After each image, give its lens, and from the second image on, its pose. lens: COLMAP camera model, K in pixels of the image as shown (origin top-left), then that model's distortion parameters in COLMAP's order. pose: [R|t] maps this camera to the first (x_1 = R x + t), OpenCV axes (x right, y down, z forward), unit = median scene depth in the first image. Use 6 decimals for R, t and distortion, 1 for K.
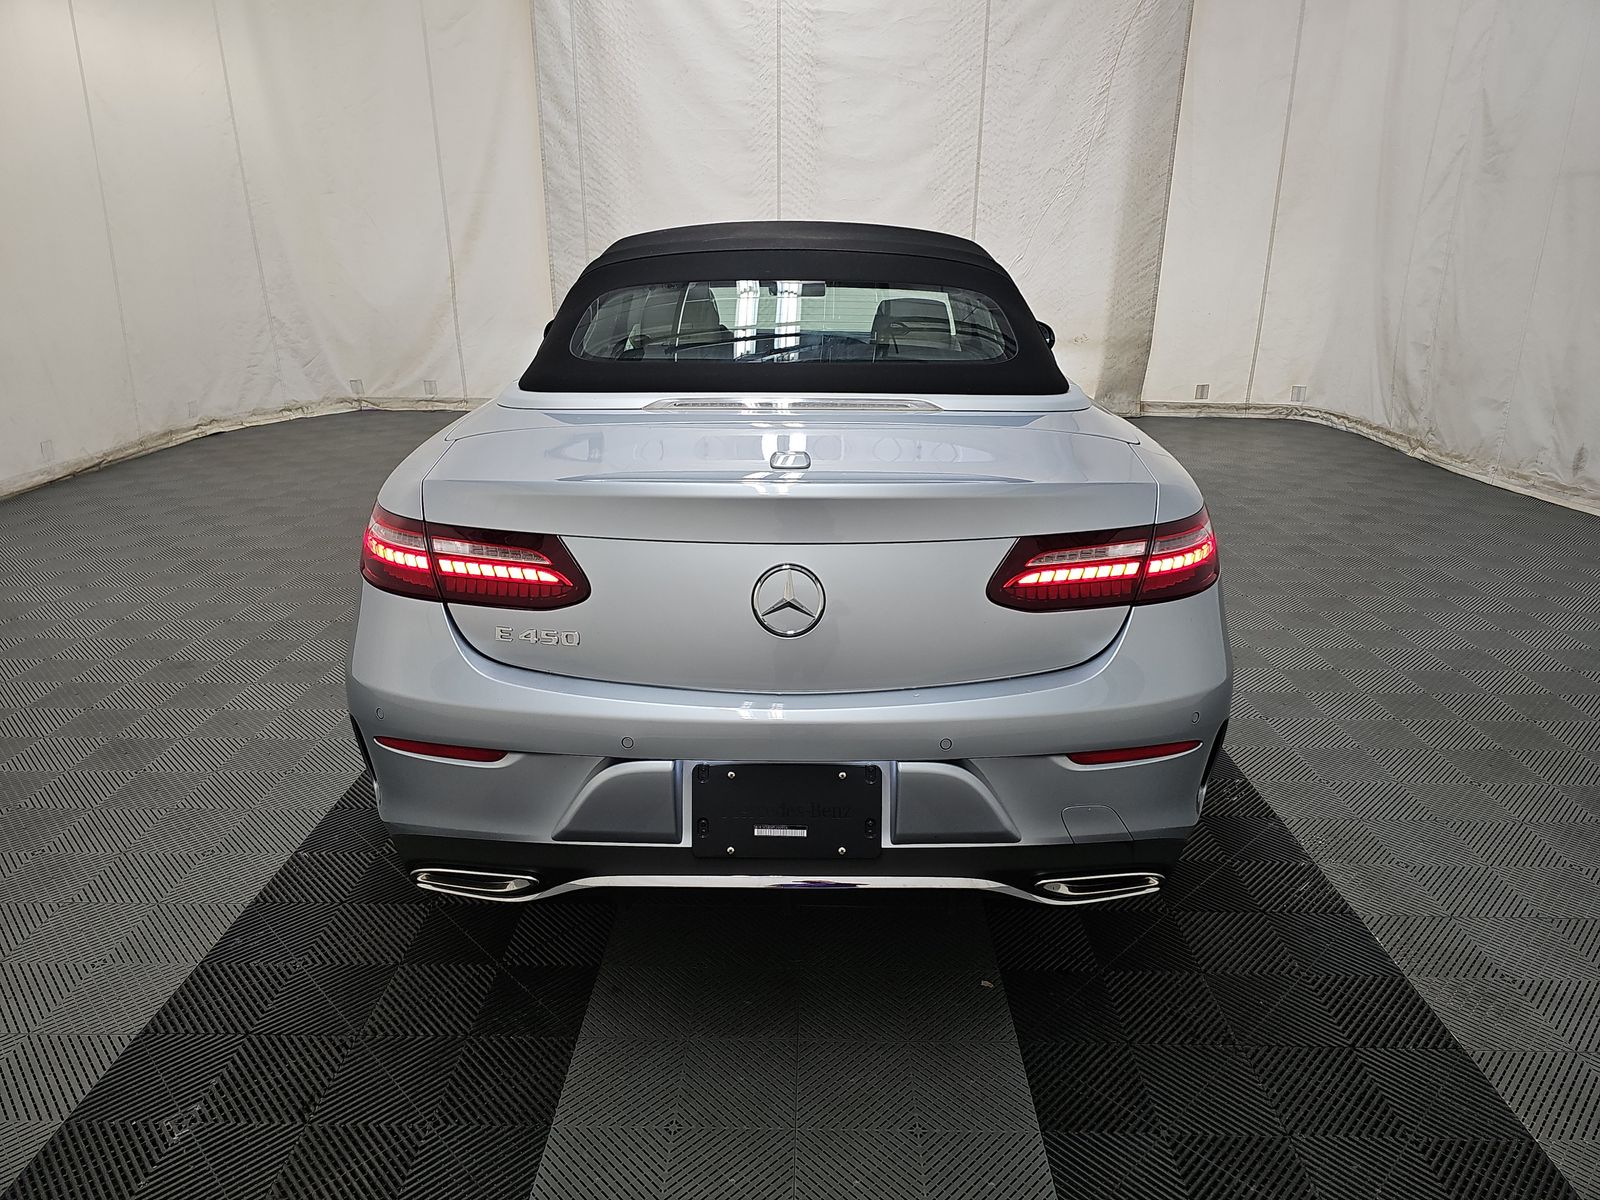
lens RADIAL K [[1034.1, 0, 808.8], [0, 1034.1, 613.4], [0, 0, 1]] dist [0.006027, -0.021798]
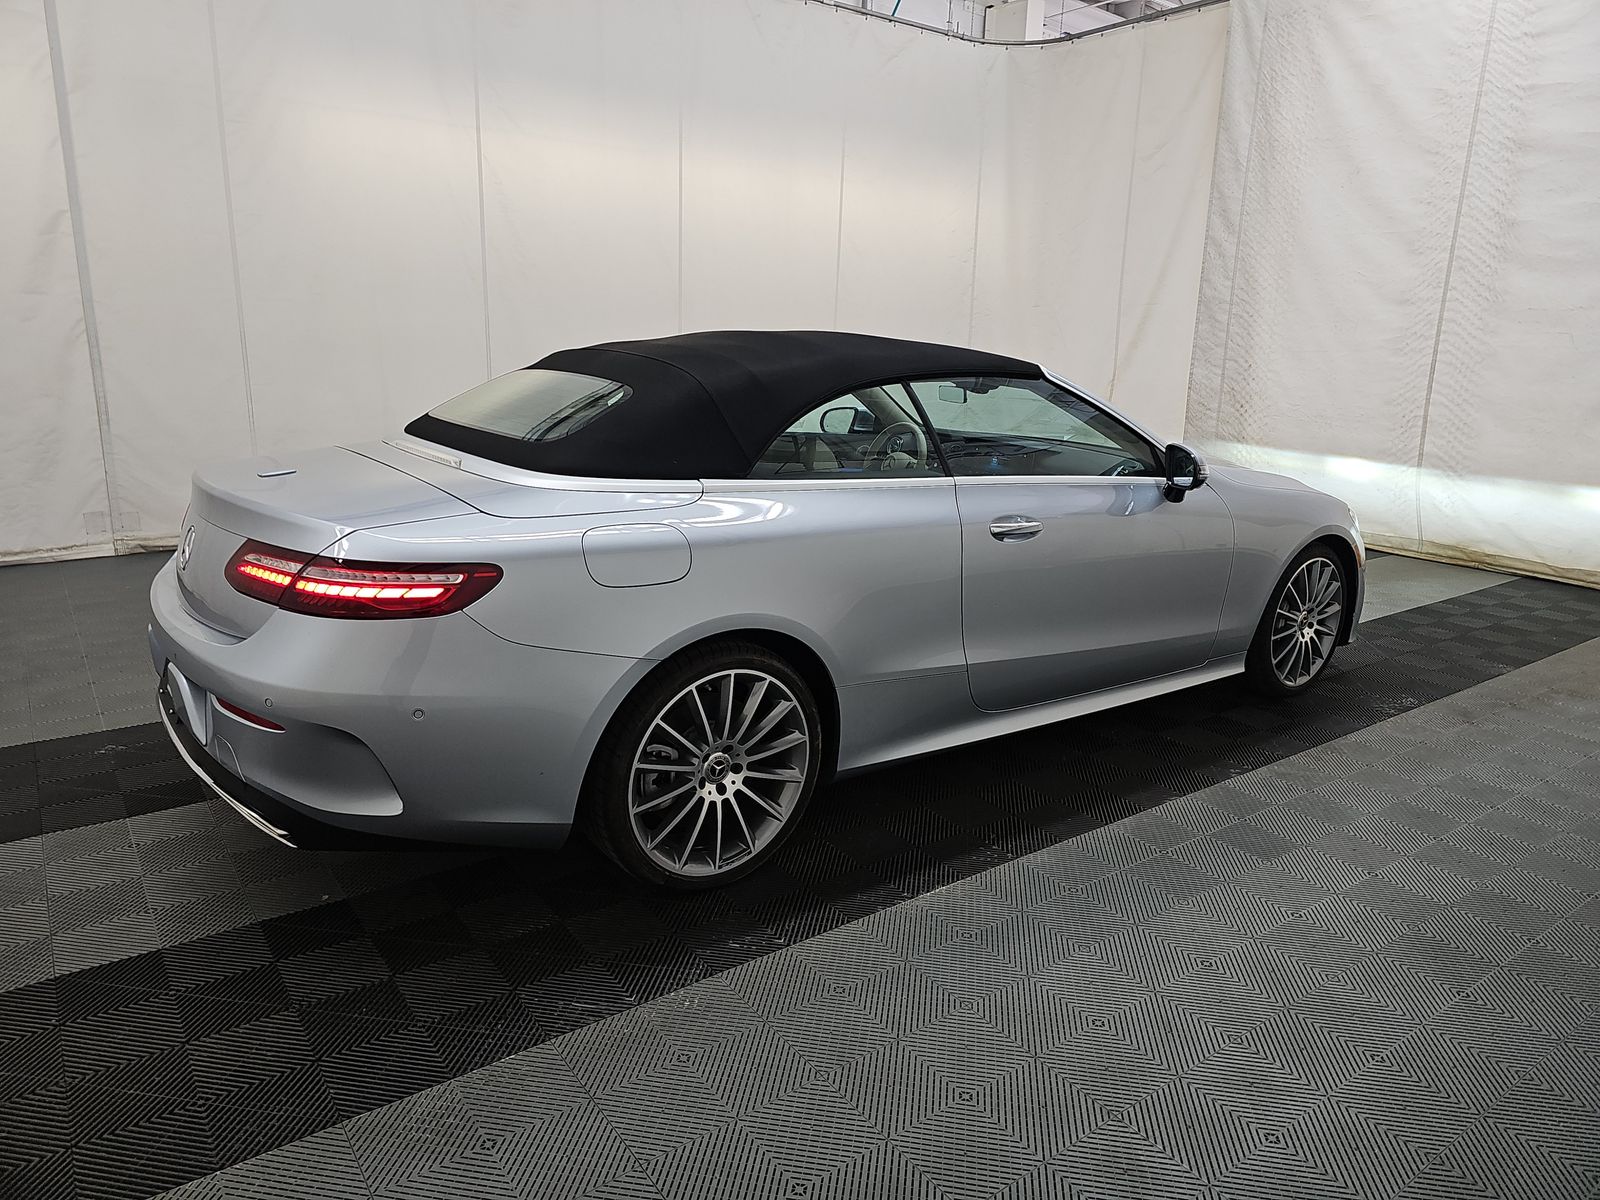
lens RADIAL K [[1034.1, 0, 795.2], [0, 1034.1, 597.5], [0, 0, 1]] dist [0.006027, -0.021798]
pose [[0.593833, 0.207439, -0.777387, 0.370462], [-0.291726, 0.955958, 0.032244, -0.054638], [0.749838, 0.207636, 0.628195, 0.140830]]
